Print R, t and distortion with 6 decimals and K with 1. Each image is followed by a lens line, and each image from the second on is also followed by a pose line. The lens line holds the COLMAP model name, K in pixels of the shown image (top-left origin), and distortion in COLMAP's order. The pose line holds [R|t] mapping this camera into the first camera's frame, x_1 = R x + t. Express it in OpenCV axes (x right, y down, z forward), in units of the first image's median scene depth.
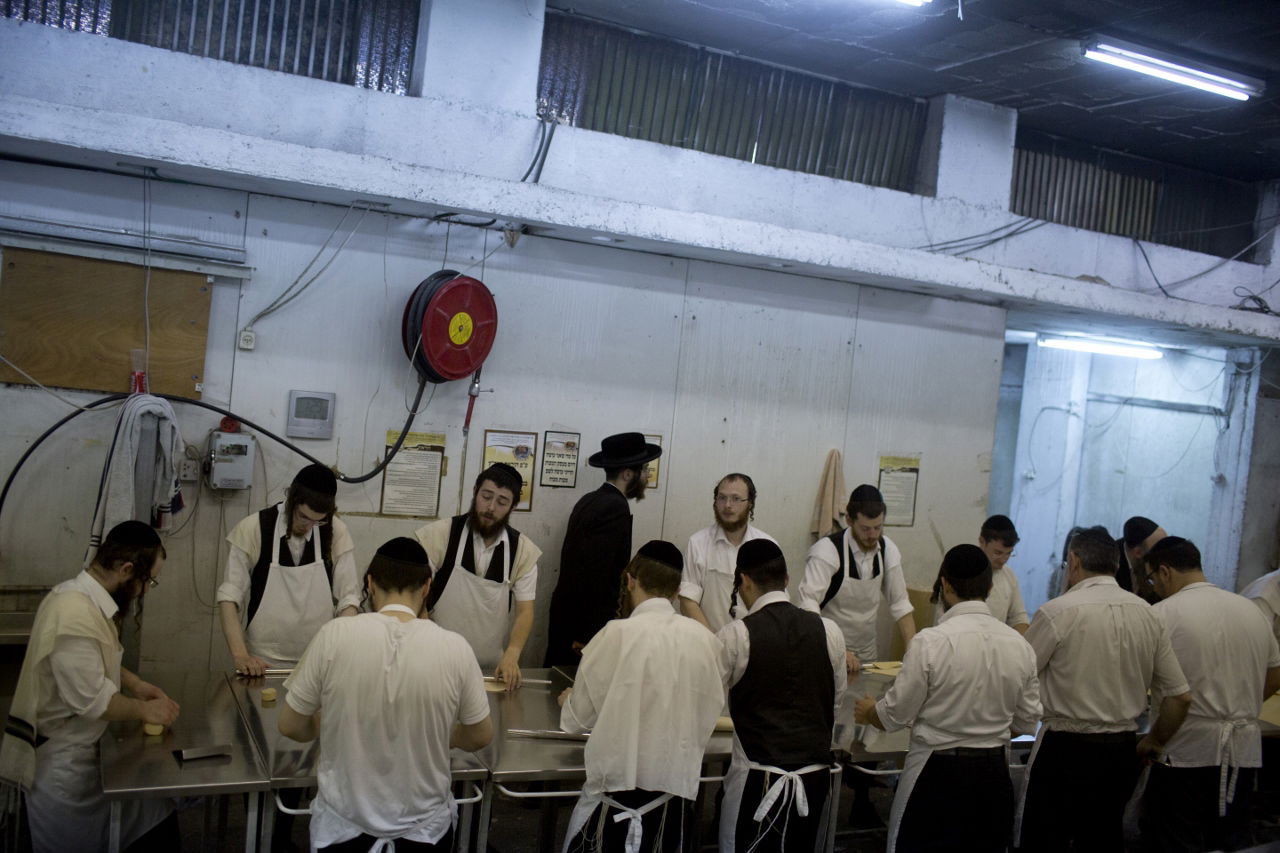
lens RADIAL K [[1238.4, 0, 640.0], [0, 1238.4, 426.5], [0, 0, 1]] dist [-0.093830, 0.126129]
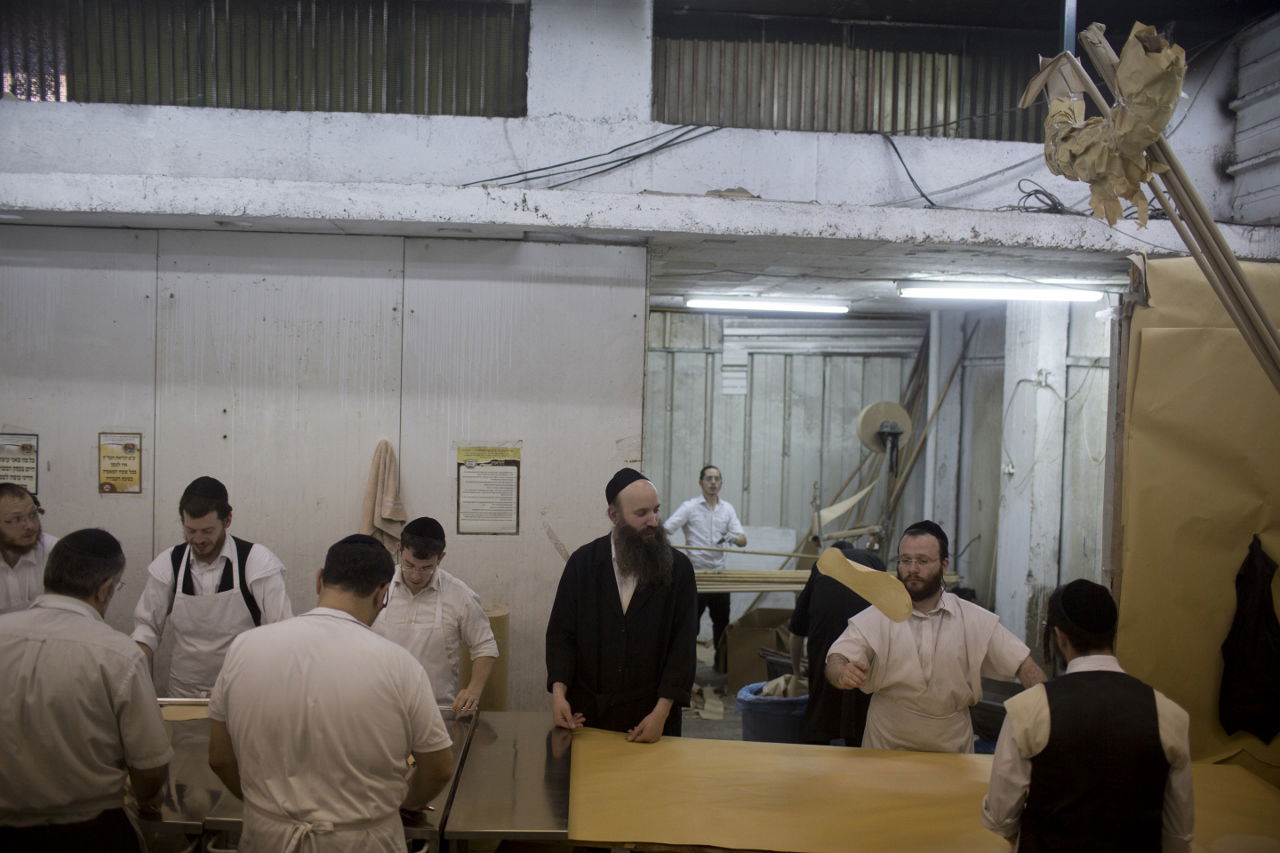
lens RADIAL K [[1238.4, 0, 640.0], [0, 1238.4, 426.5], [0, 0, 1]] dist [-0.093830, 0.126129]
pose [[0.918609, -0.055023, -0.391318, 0.610040], [0.044668, 0.998370, -0.035521, 0.044100], [0.392634, 0.015151, 0.919570, 0.304828]]
